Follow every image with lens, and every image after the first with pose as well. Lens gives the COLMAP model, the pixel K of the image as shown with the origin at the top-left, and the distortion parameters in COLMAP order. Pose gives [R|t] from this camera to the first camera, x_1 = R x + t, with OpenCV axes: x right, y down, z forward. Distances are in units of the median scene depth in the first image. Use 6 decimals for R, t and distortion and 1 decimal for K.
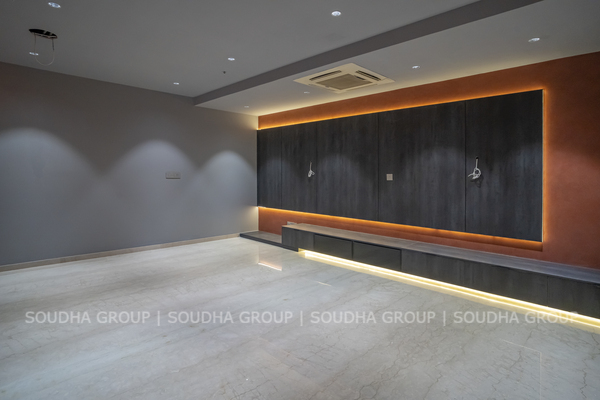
lens RADIAL K [[322.9, 0, 303.0], [0, 322.9, 183.4], [0, 0, 1]] dist [-0.050638, 0.024987]
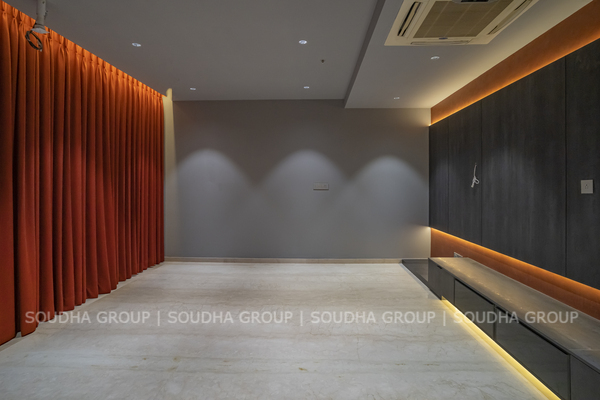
lens RADIAL K [[331.4, 0, 324.2], [0, 331.4, 188.1], [0, 0, 1]] dist [-0.024491, 0.005080]
pose [[0.691787, -0.003981, -0.722091, 0.336758], [-0.012953, 0.999755, -0.017922, -0.004155], [0.721986, 0.021751, 0.691566, 0.383771]]
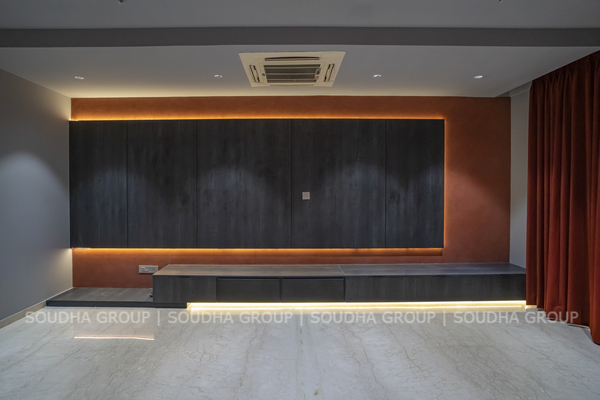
lens RADIAL K [[322.9, 0, 278.9], [0, 322.9, 194.1], [0, 0, 1]] dist [-0.050638, 0.024987]
pose [[0.712599, -0.016466, 0.701378, -0.377744], [0.028982, 0.999562, -0.005980, -0.019786], [-0.700972, 0.024588, 0.712765, 0.417233]]
